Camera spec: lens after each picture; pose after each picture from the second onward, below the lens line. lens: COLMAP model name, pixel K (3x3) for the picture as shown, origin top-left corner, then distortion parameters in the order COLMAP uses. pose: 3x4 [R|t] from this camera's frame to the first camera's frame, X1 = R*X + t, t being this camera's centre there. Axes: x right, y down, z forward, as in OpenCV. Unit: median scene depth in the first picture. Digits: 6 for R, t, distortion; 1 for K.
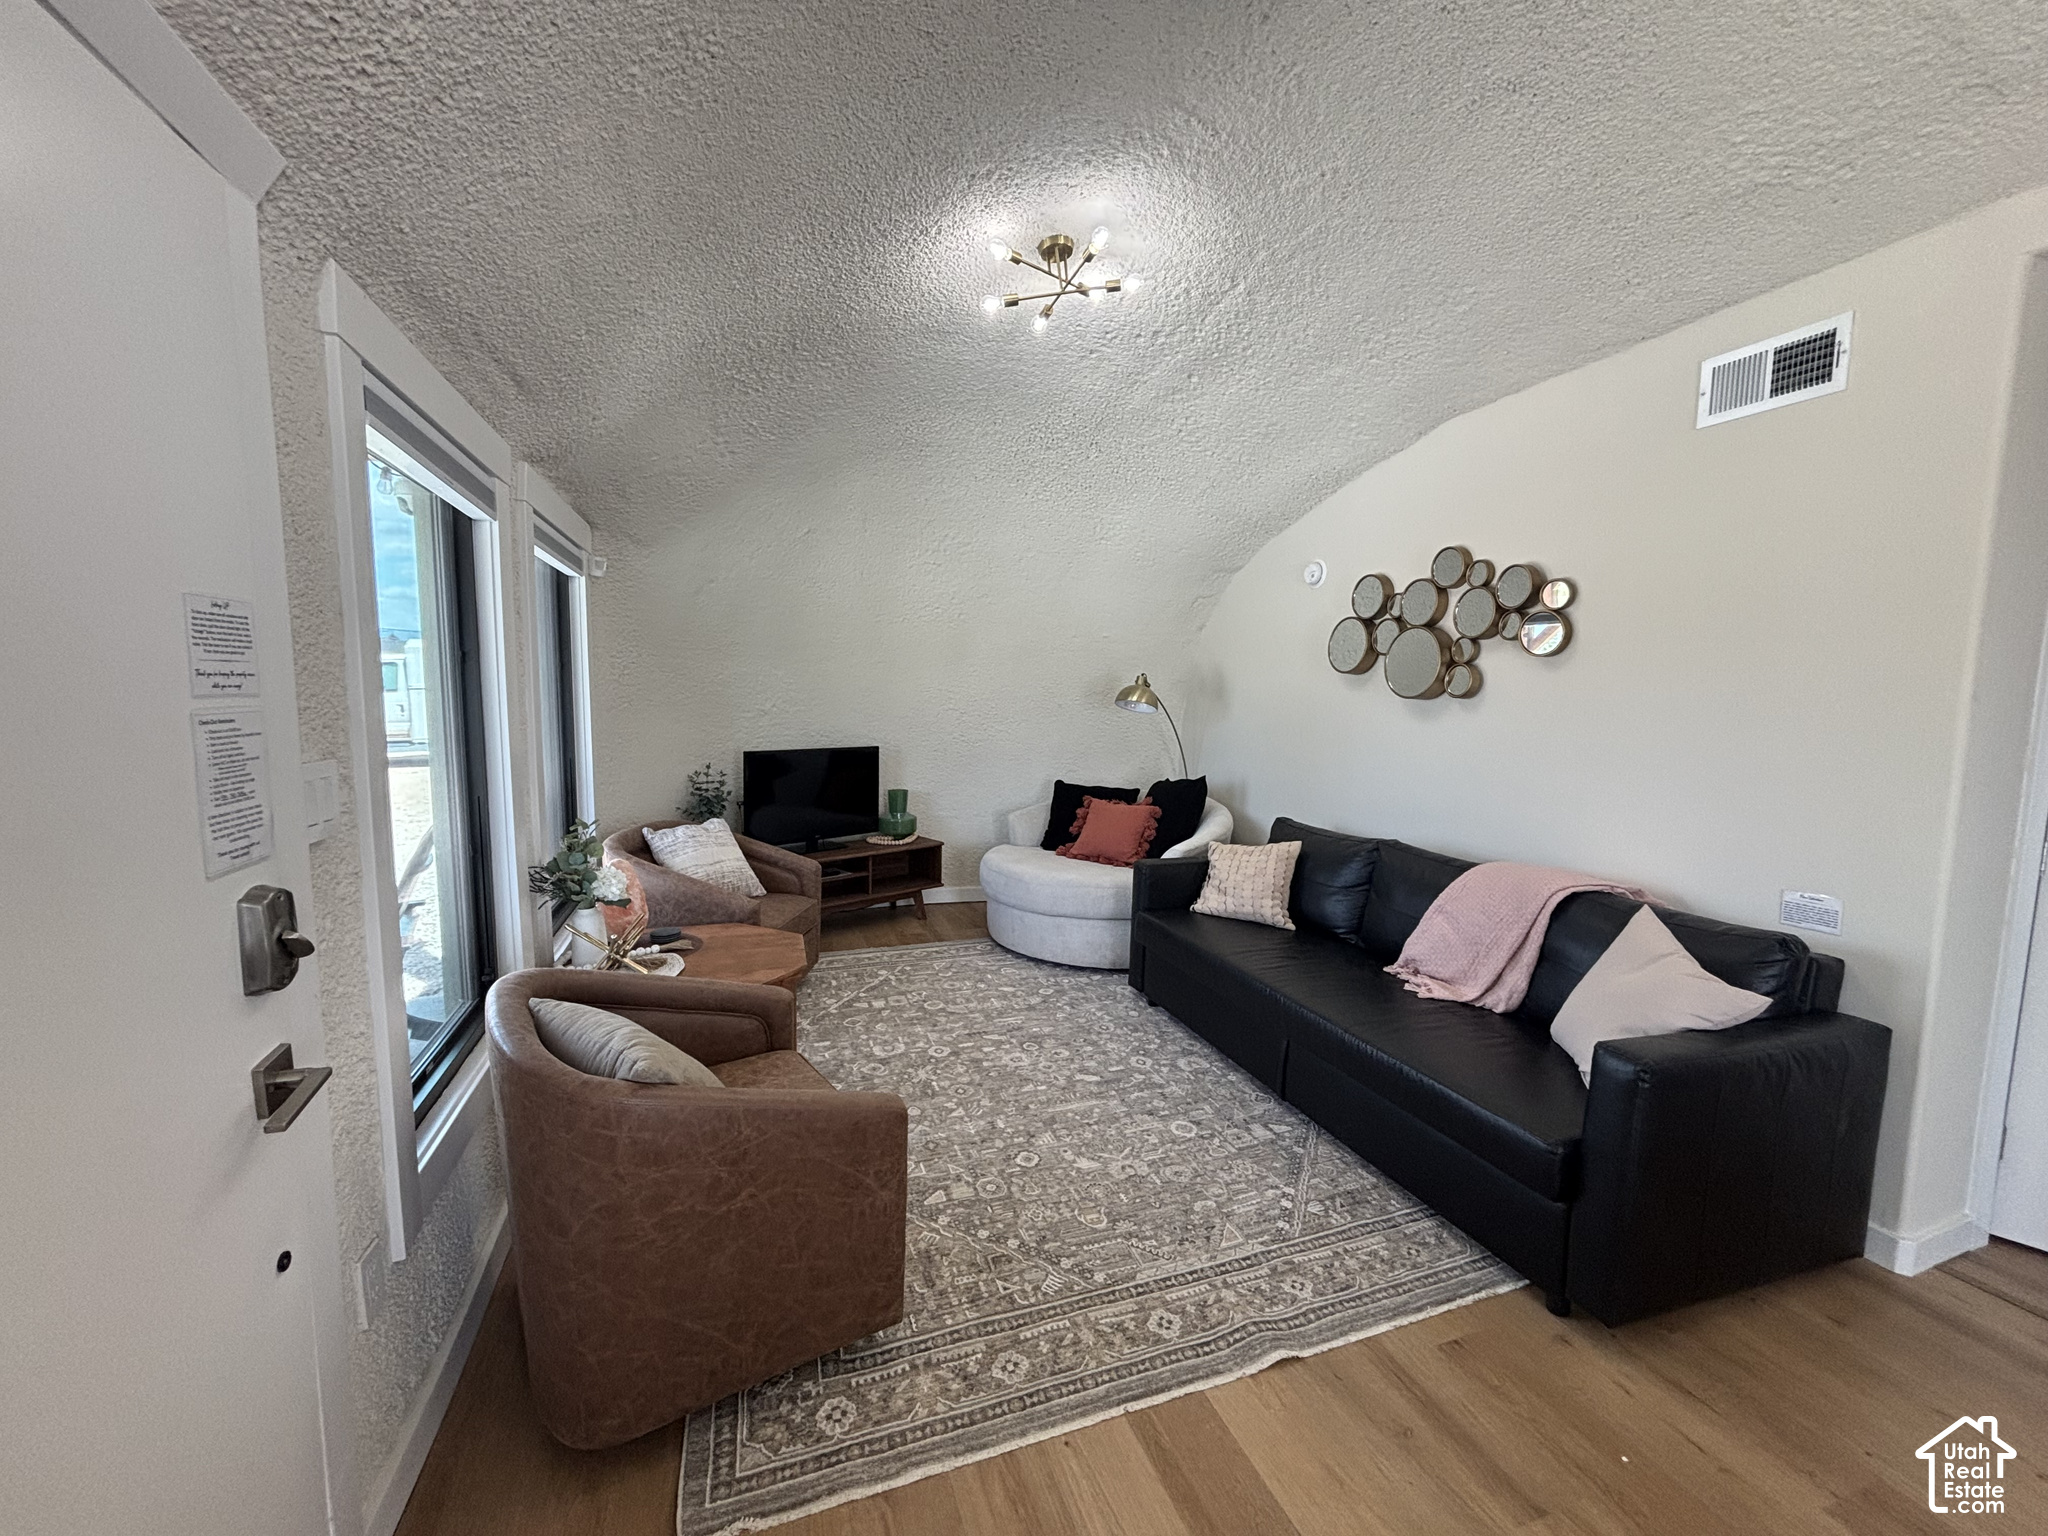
lens RADIAL K [[826.1, 0, 1021.5], [0, 826.1, 756.1], [0, 0, 1]] dist [0.002895, -0.000741]
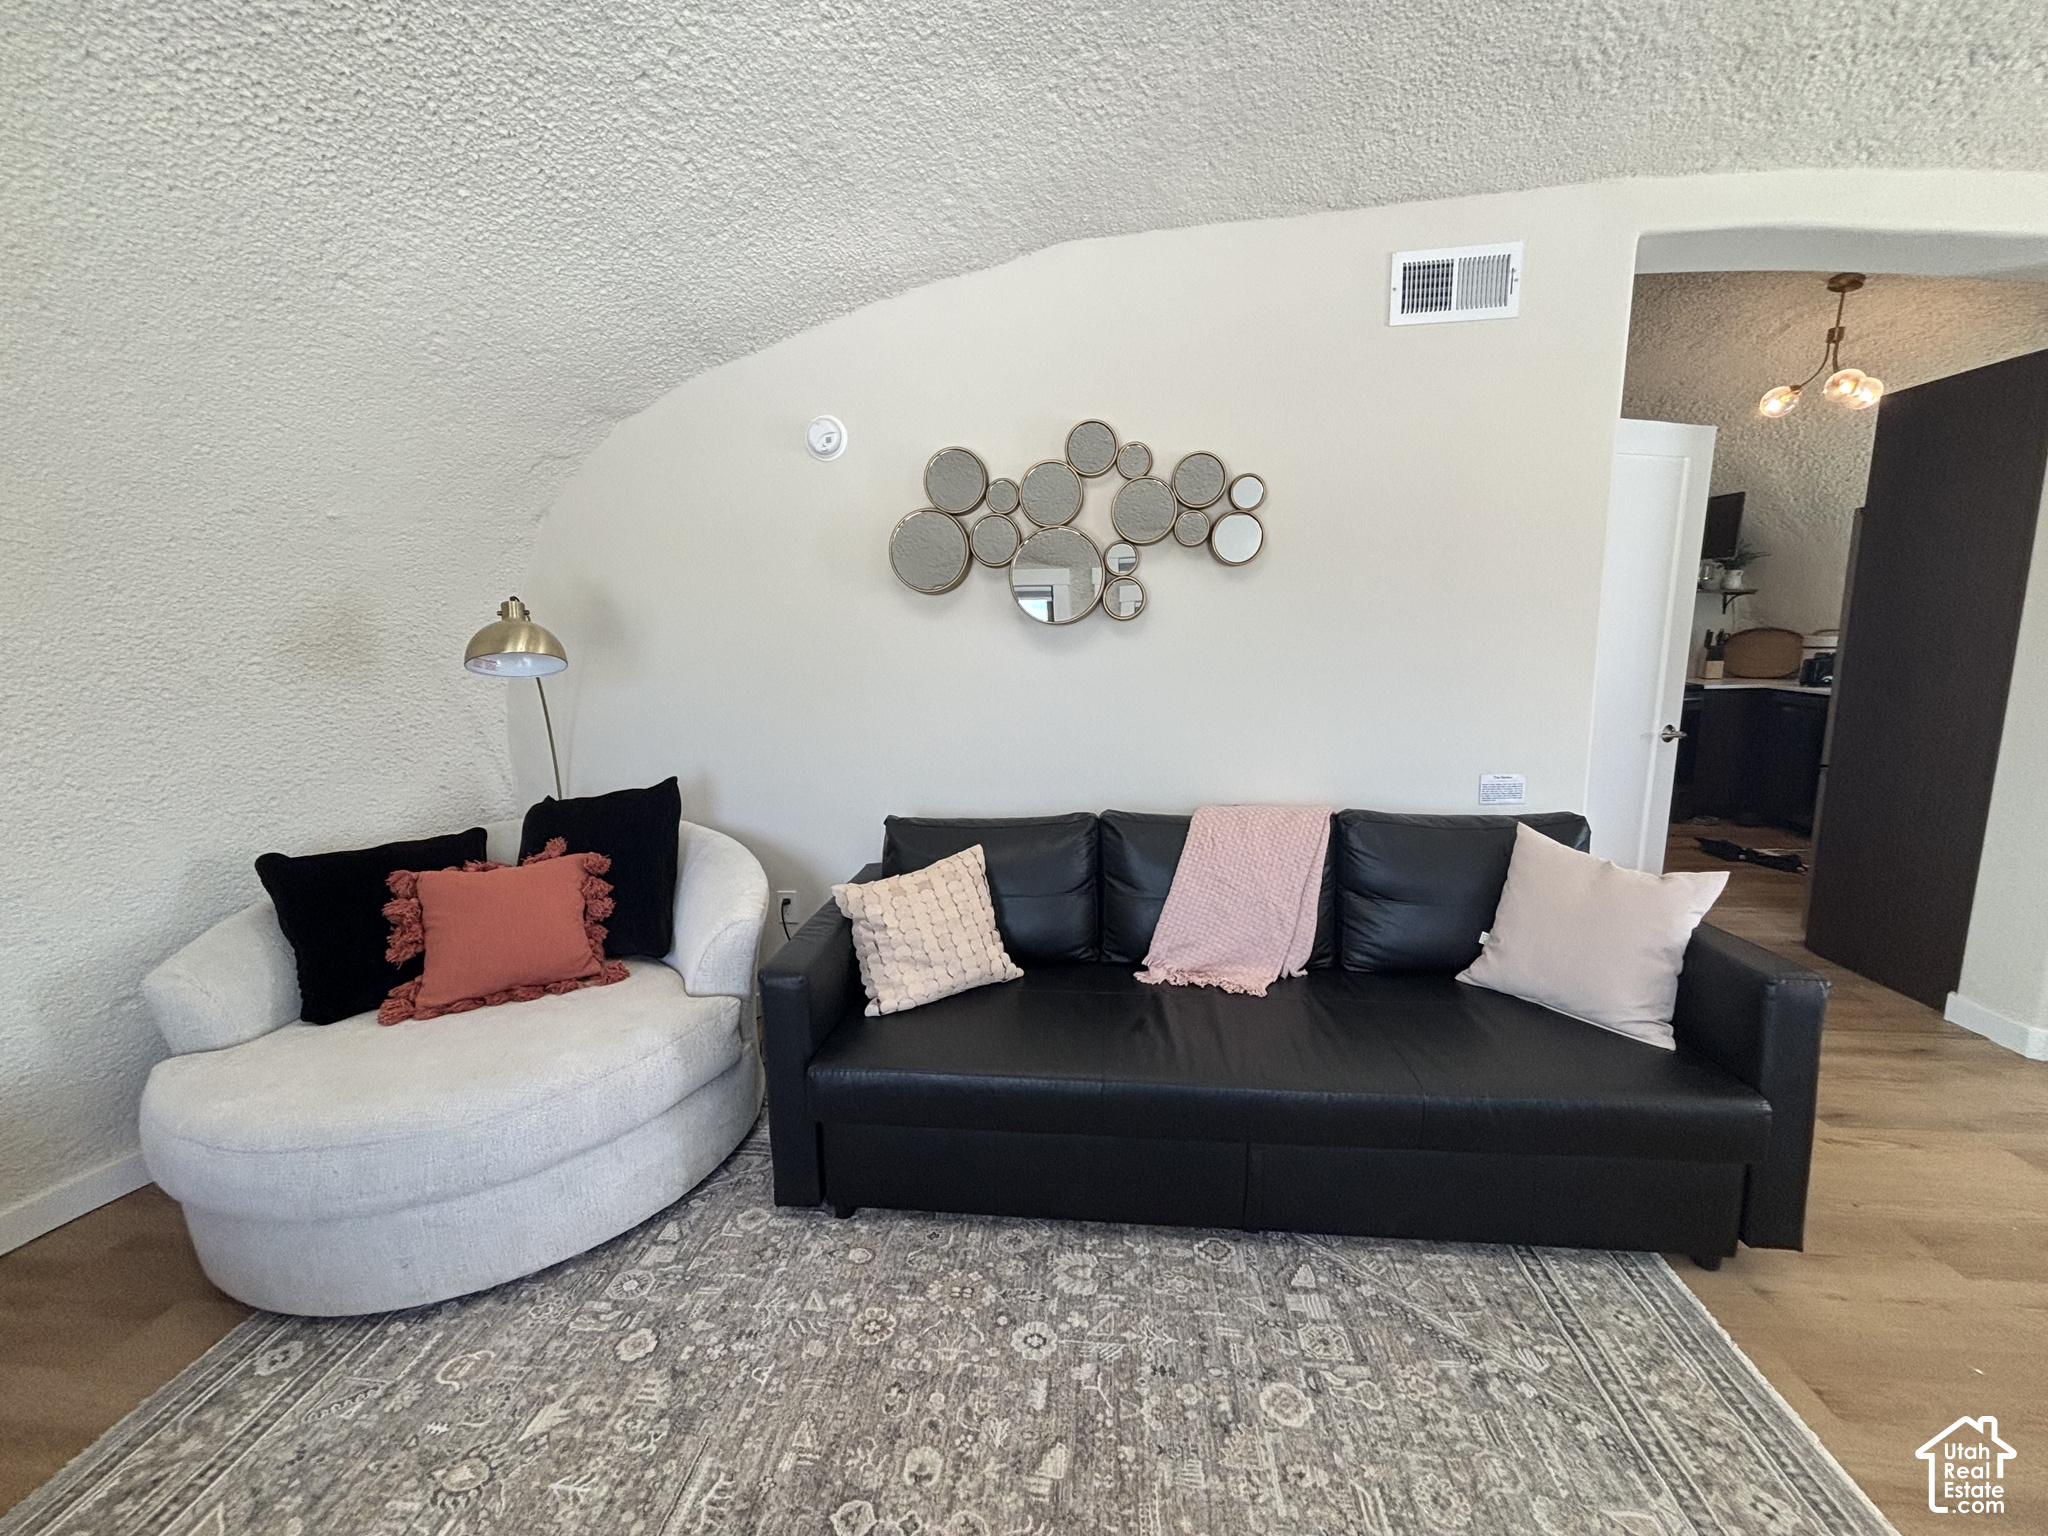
lens RADIAL K [[826.1, 0, 1002.8], [0, 826.1, 765.4], [0, 0, 1]] dist [0.002895, -0.000741]
pose [[0.439770, -0.170511, 0.881775, -0.245396], [0.107309, 0.984755, 0.136906, -0.052419], [-0.891677, 0.034415, 0.451363, 0.738916]]
